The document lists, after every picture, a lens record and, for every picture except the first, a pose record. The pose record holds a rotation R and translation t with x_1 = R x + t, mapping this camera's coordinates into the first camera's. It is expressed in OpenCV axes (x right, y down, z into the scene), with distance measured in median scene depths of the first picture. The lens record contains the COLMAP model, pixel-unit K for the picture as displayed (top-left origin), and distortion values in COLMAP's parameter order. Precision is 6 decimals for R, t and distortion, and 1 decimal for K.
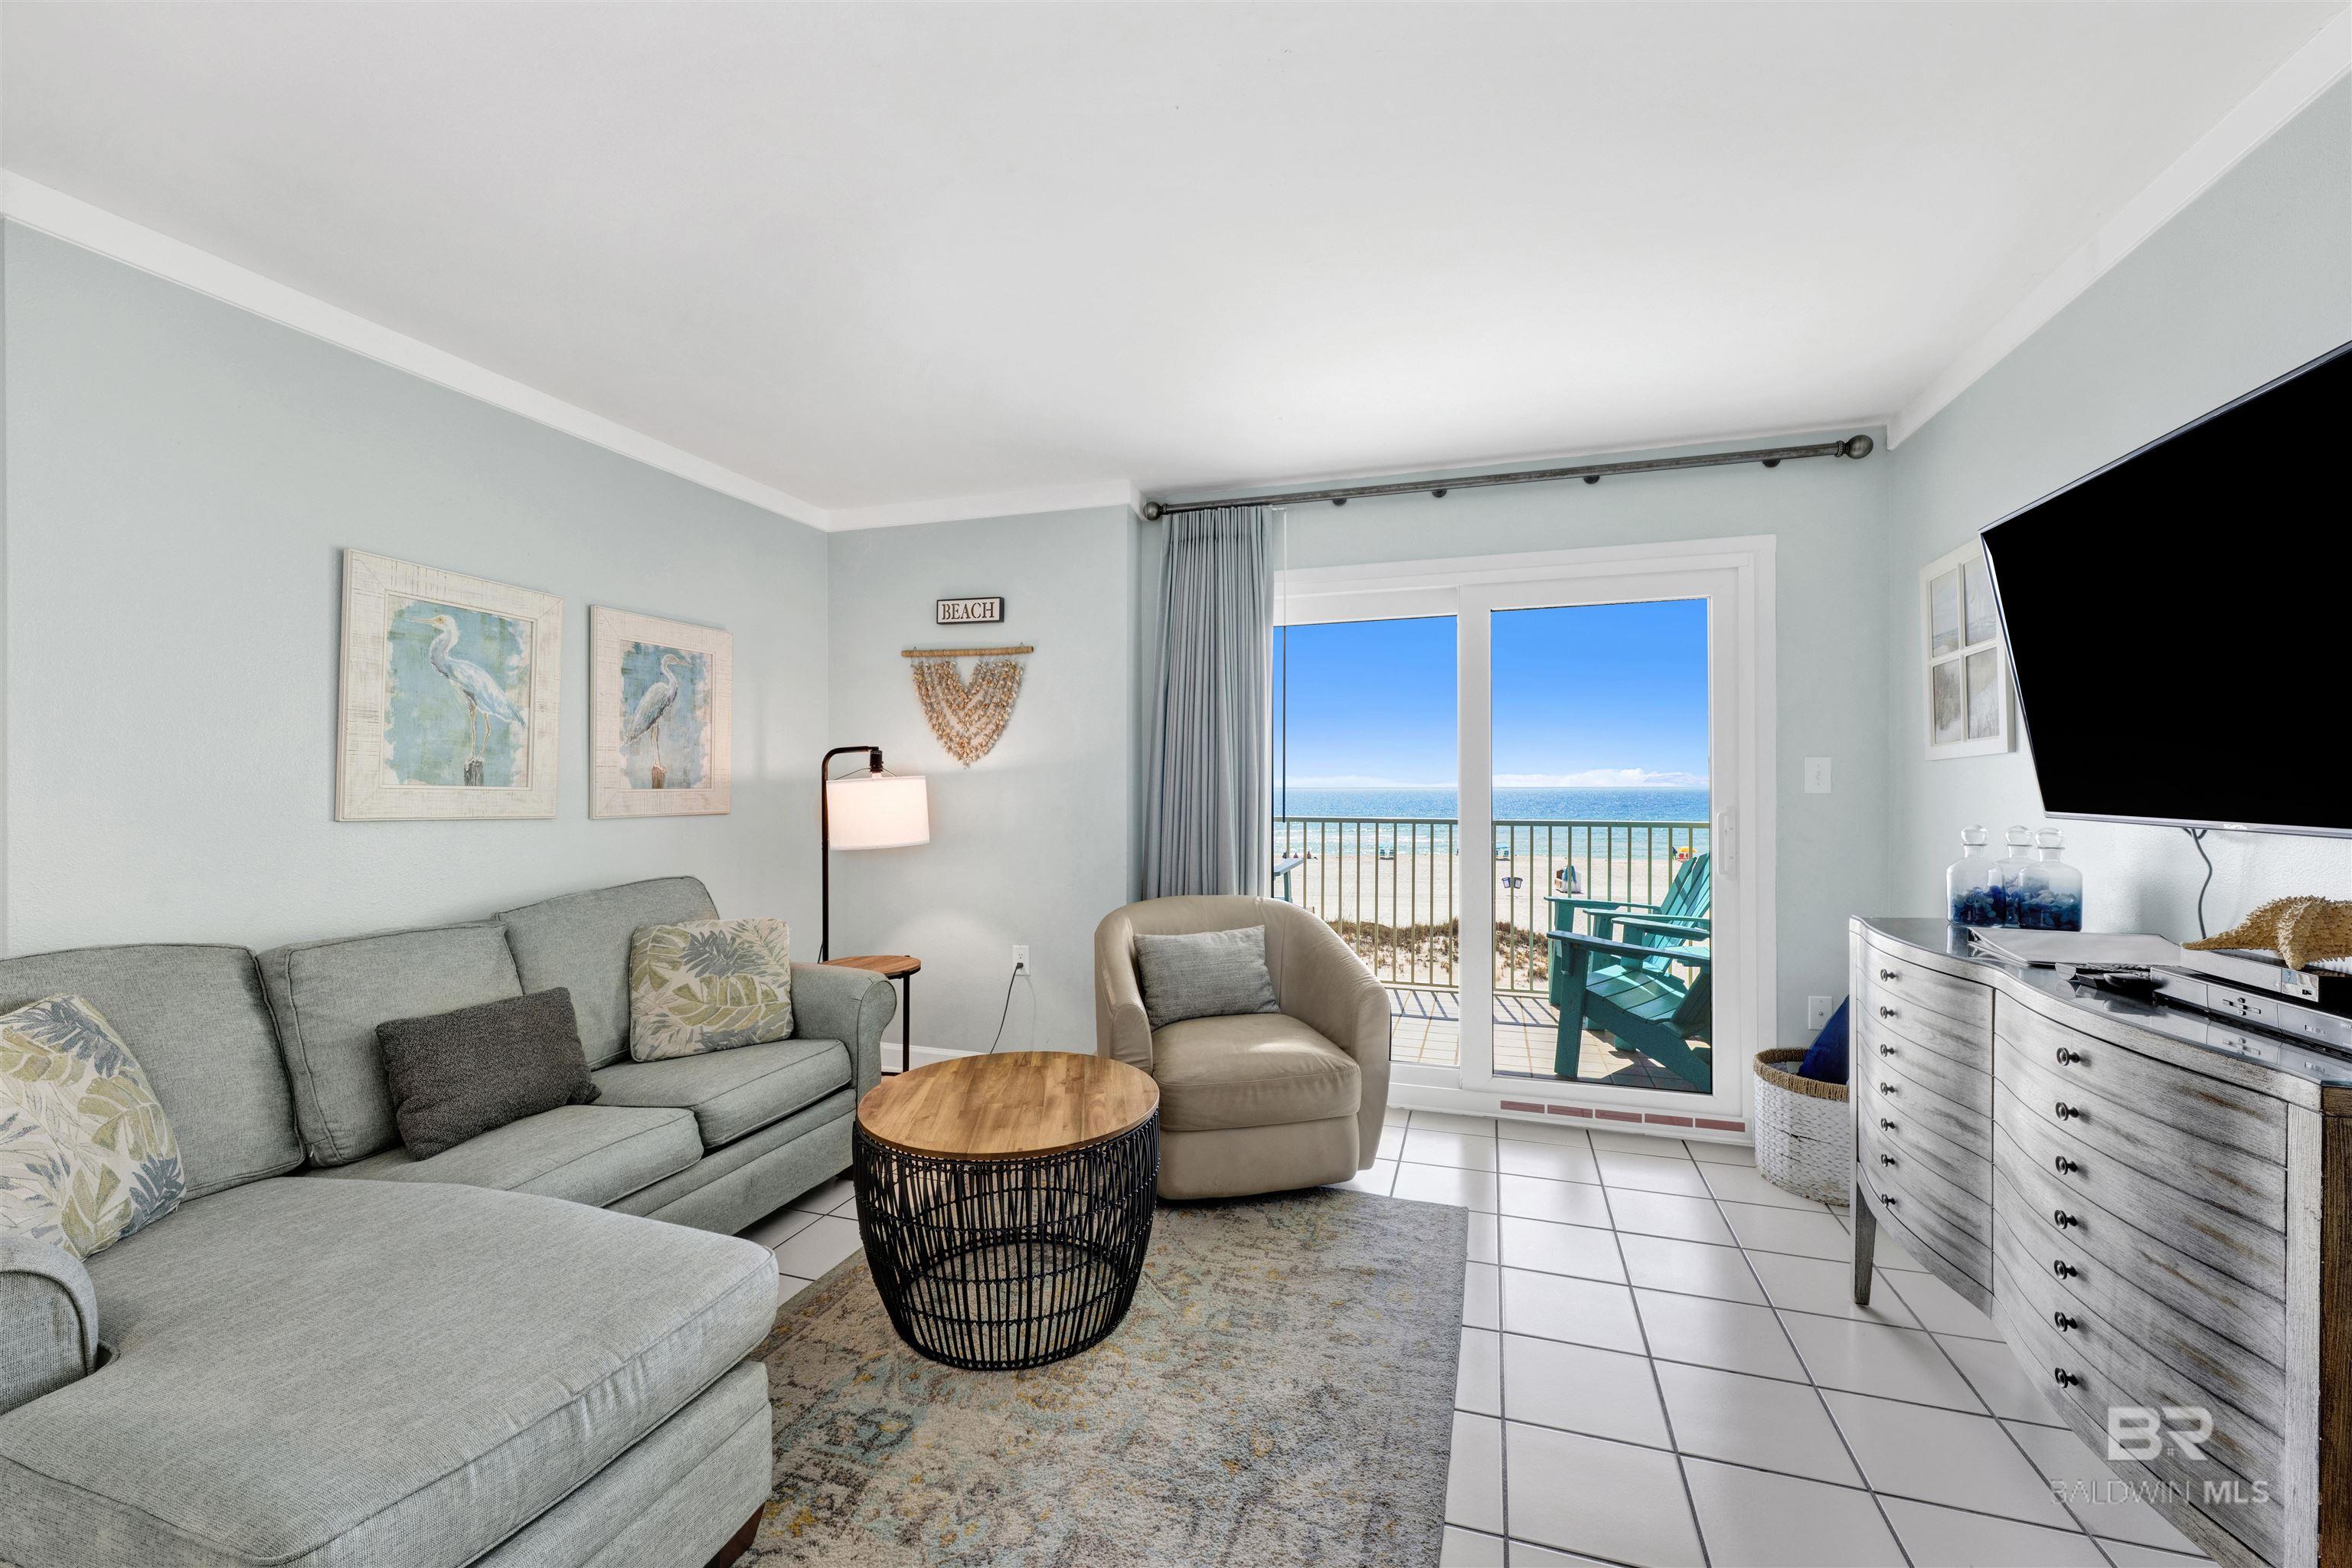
lens RADIAL K [[927.6, 0, 1170.5], [0, 927.6, 794.0], [0, 0, 1]] dist [0.000302, -0.001267]
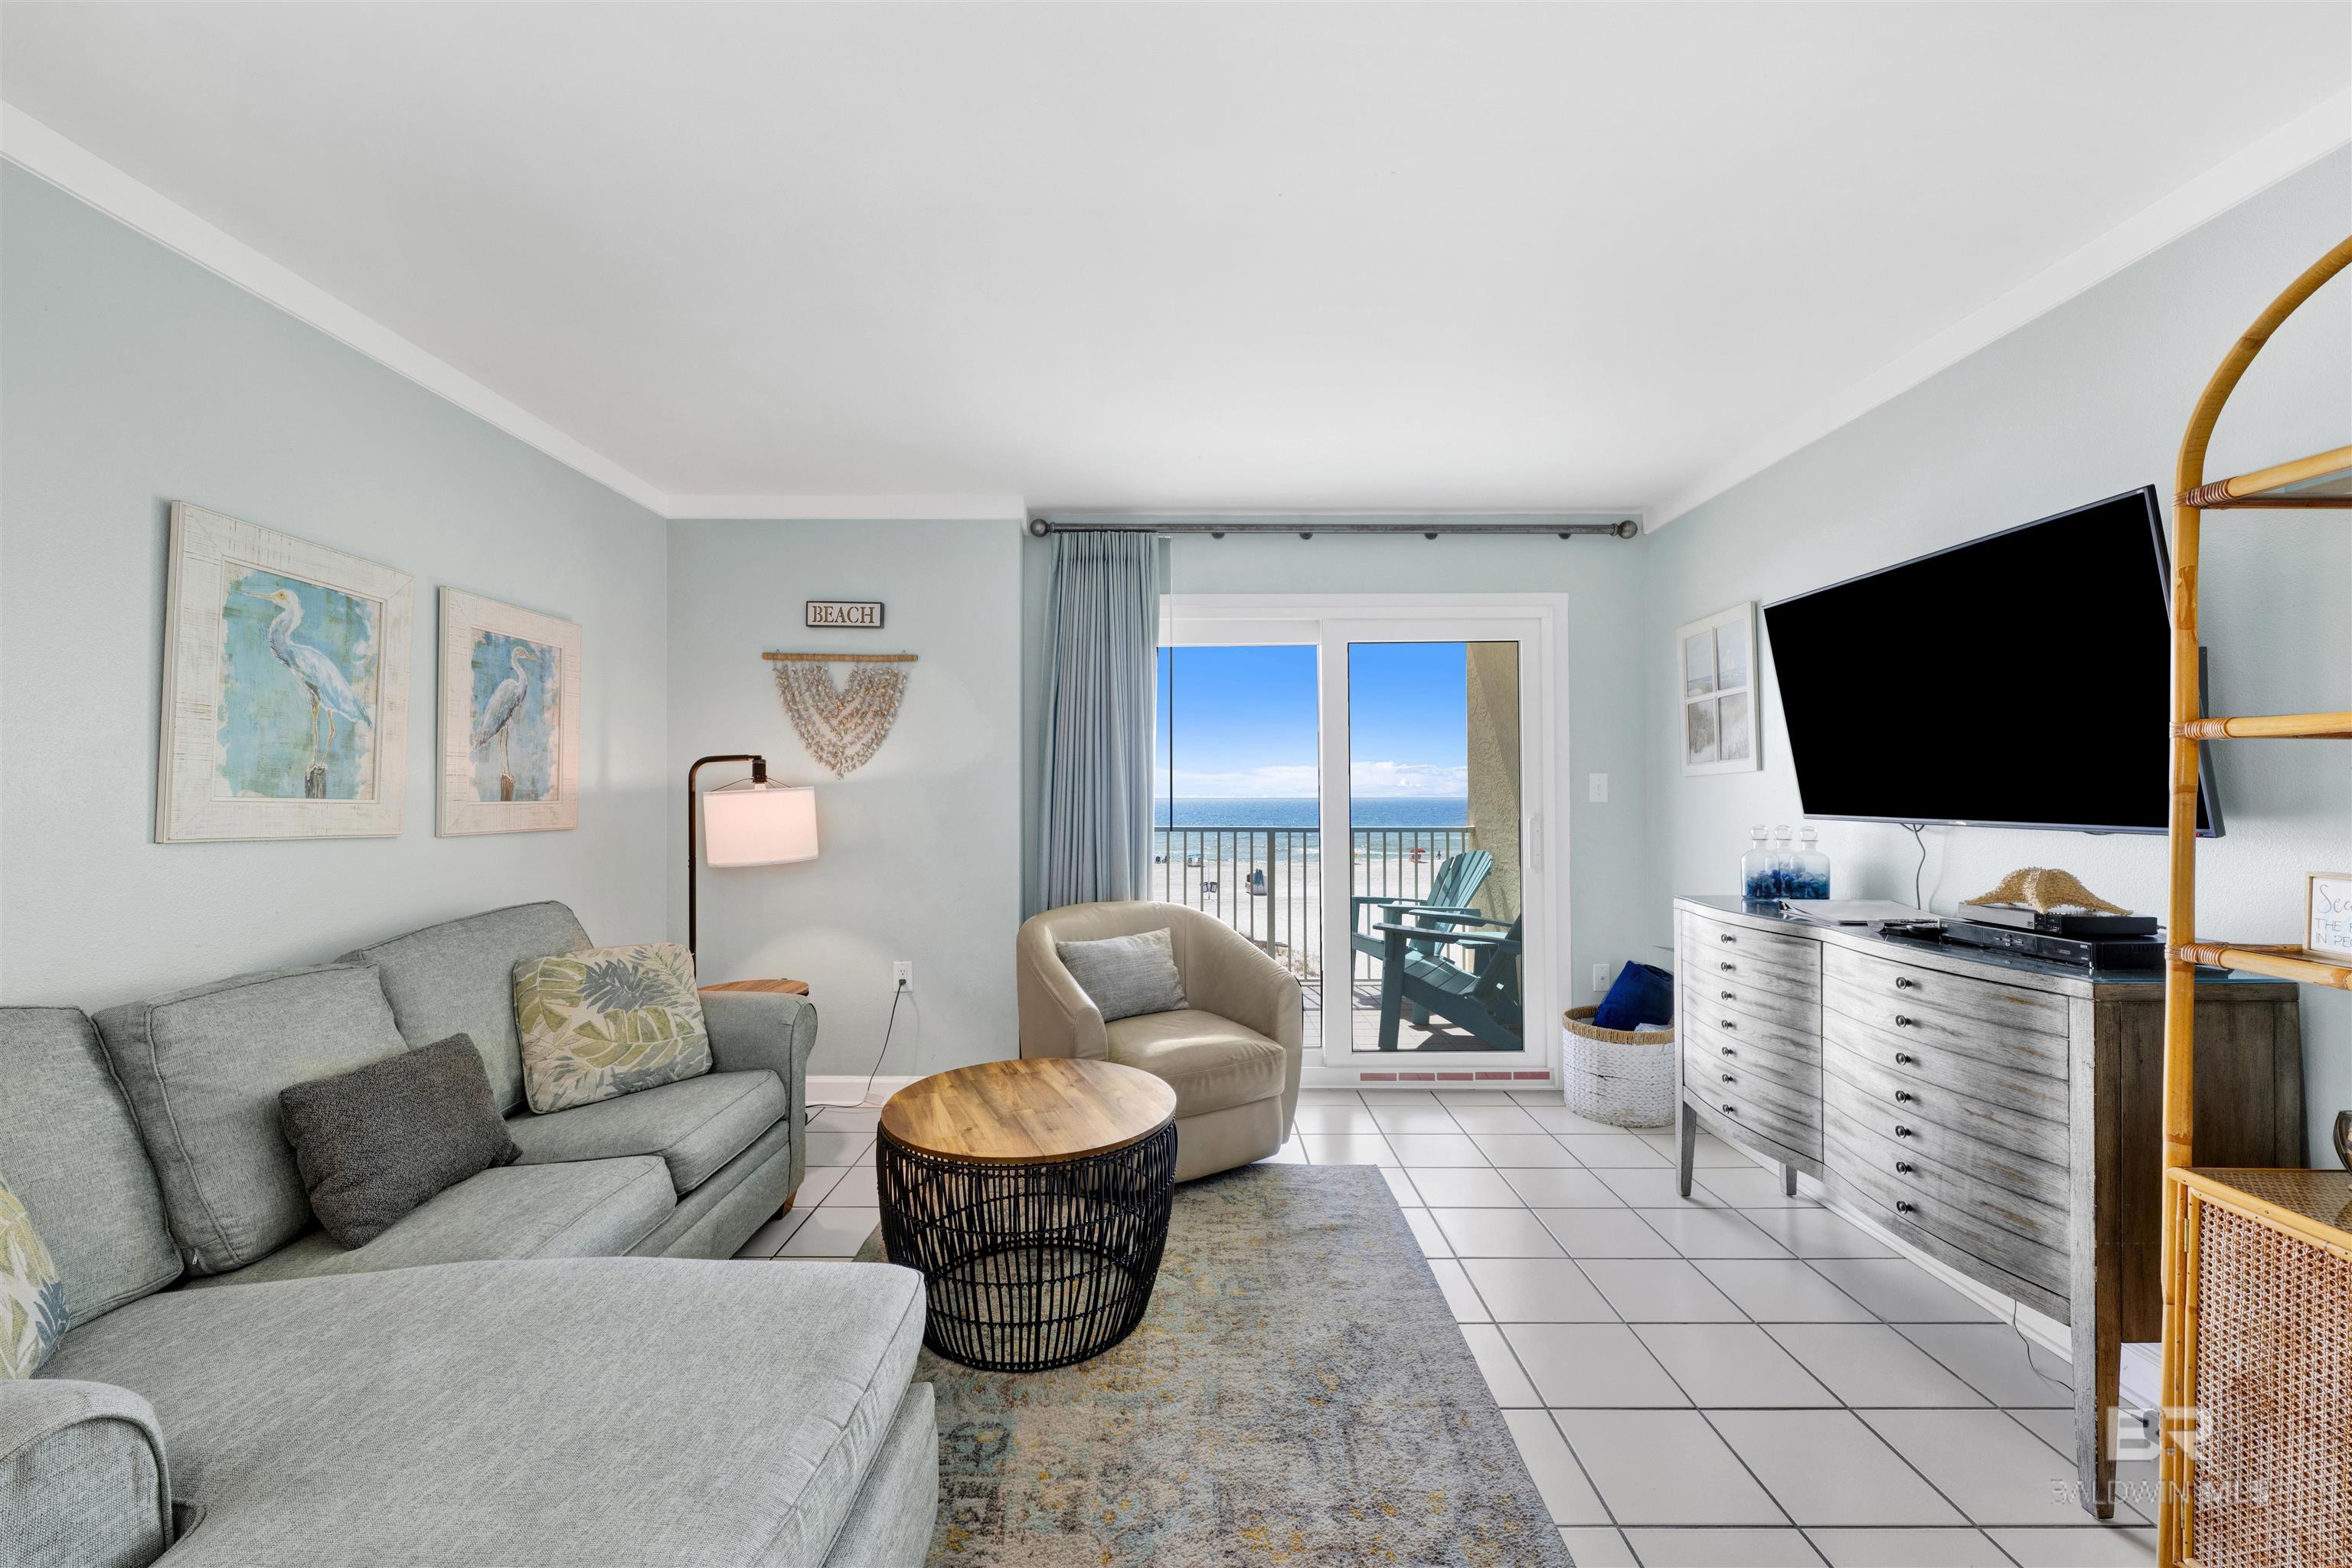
lens RADIAL K [[927.6, 0, 1165.3], [0, 927.6, 791.2], [0, 0, 1]] dist [0.000302, -0.001267]
pose [[0.951966, 0.000279, 0.306205, -0.267756], [0.003952, 0.999905, -0.013197, -0.001042], [-0.306179, 0.013773, 0.951874, -0.014366]]
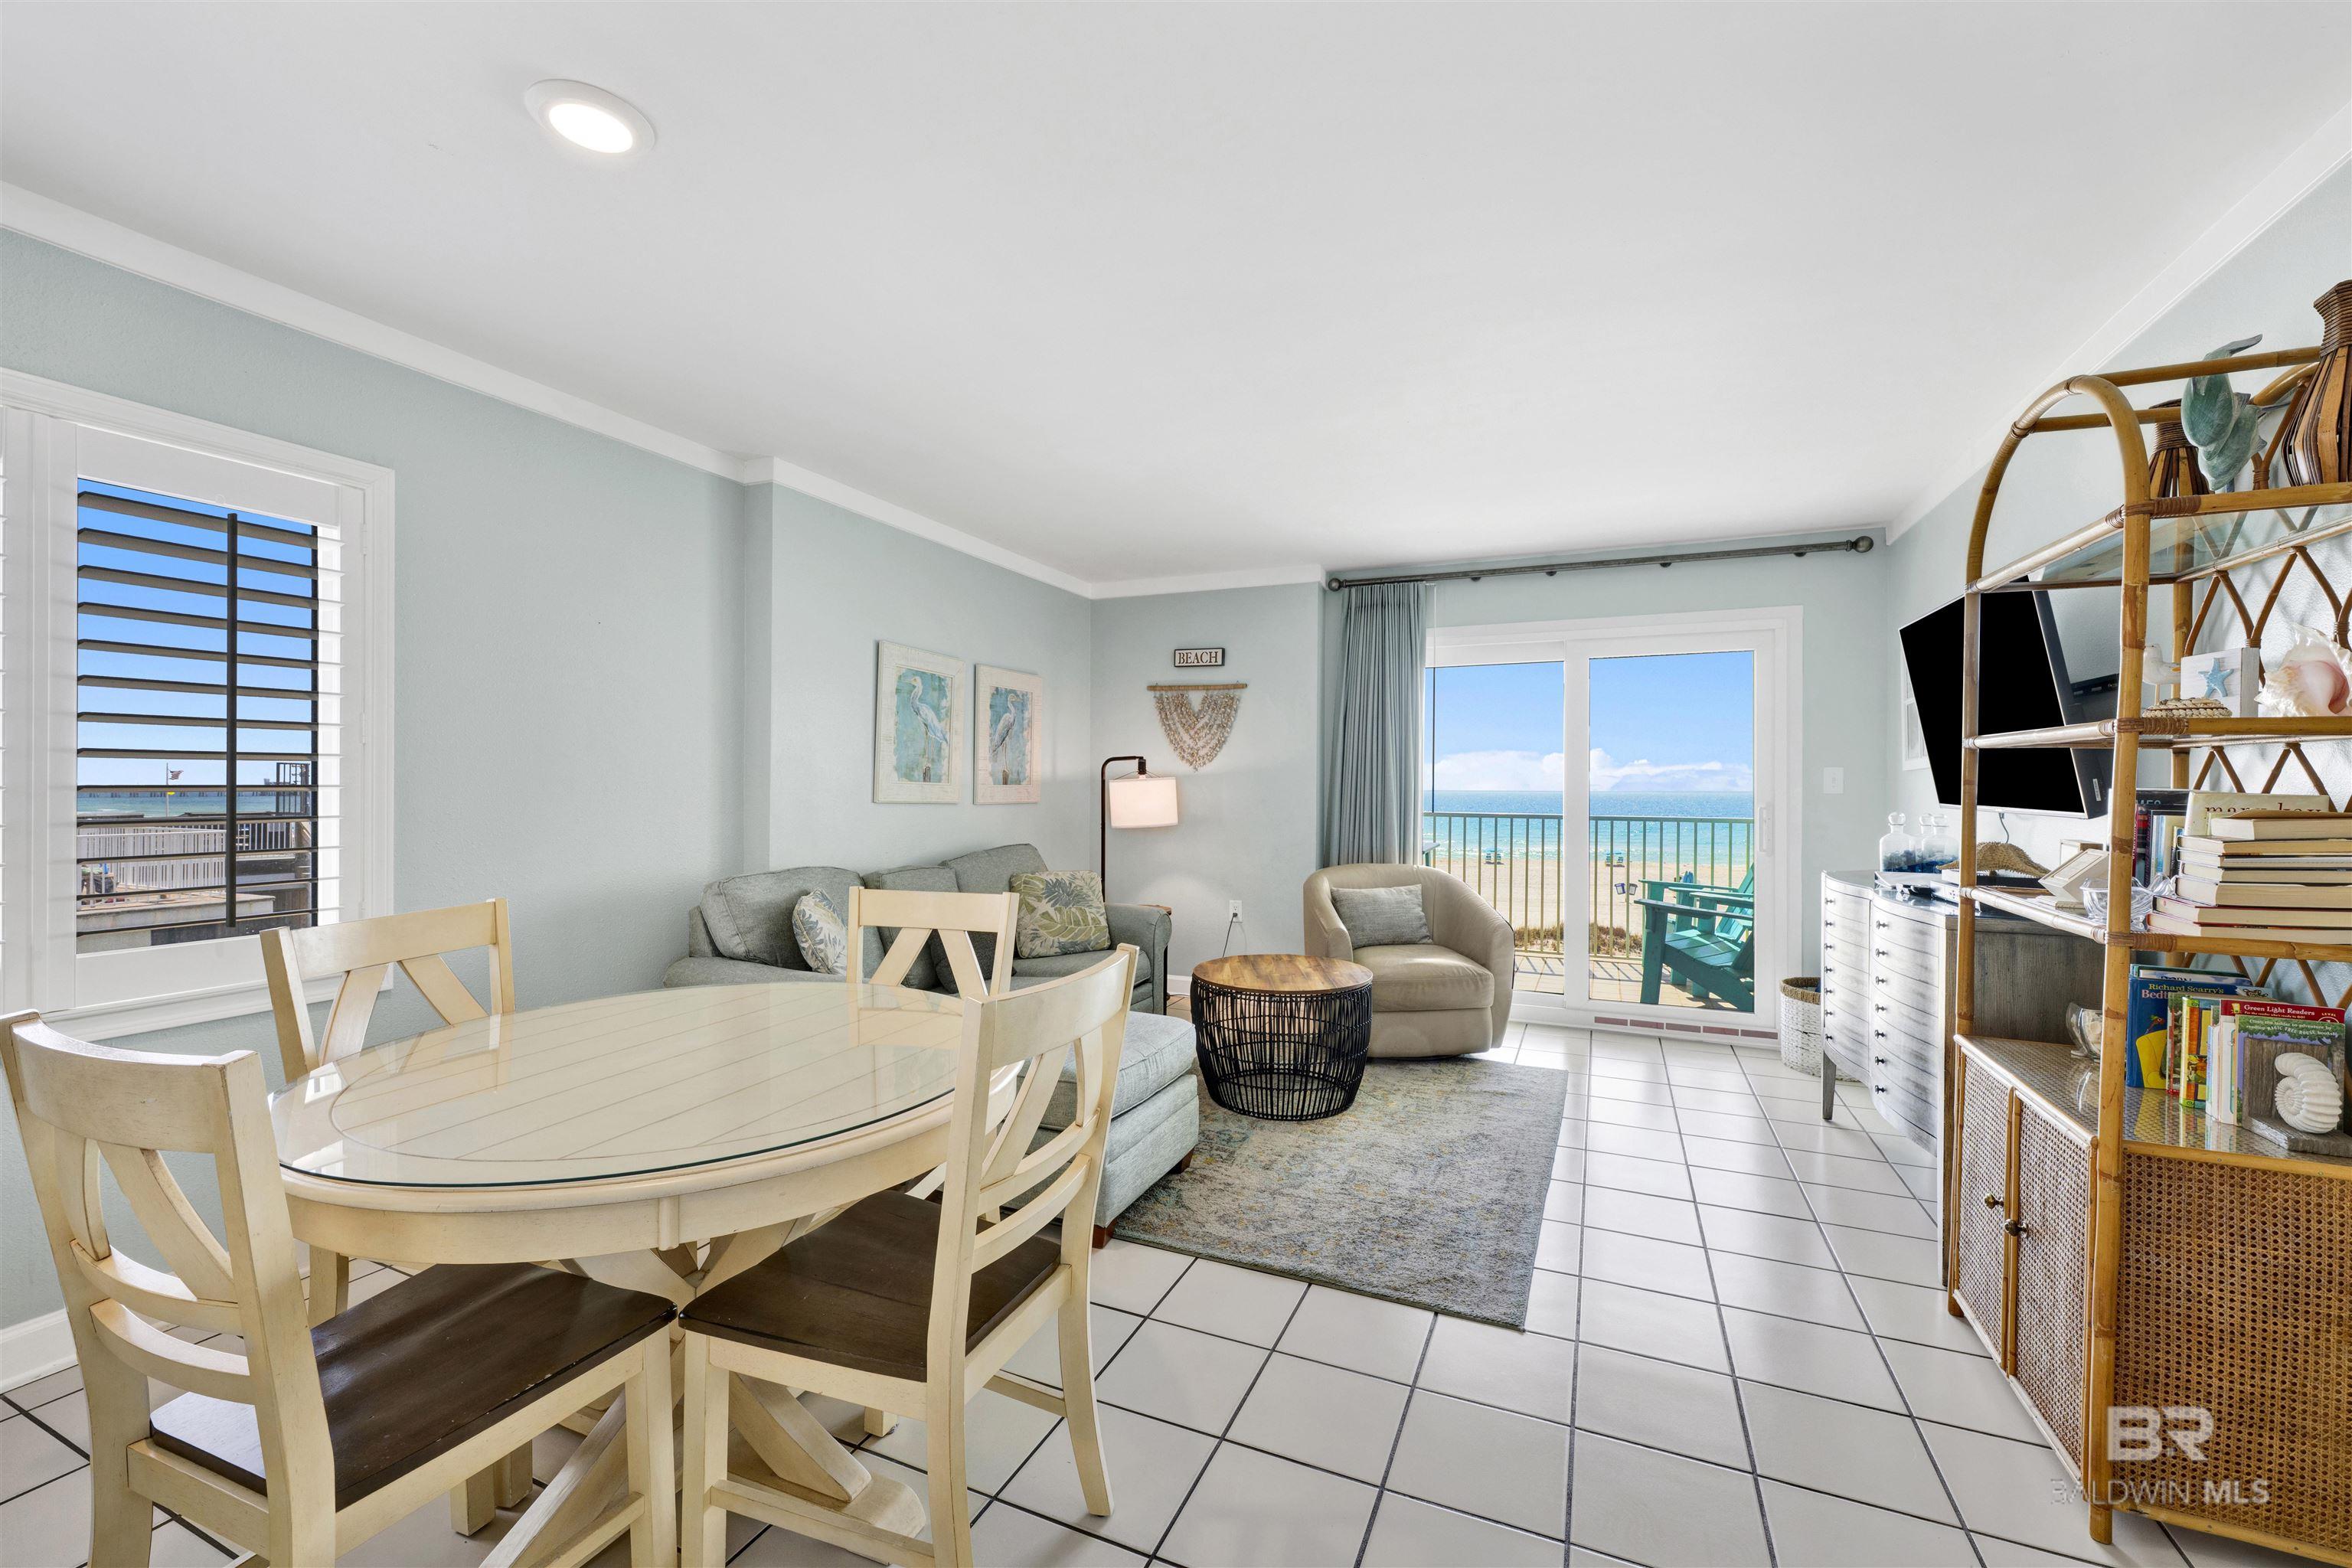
lens RADIAL K [[927.6, 0, 1178.2], [0, 927.6, 790.6], [0, 0, 1]] dist [0.000302, -0.001267]
pose [[0.995170, 0.006914, -0.097920, -0.152098], [-0.007194, 0.999971, -0.002507, 0.006271], [0.097899, 0.003199, 0.995191, -0.519362]]
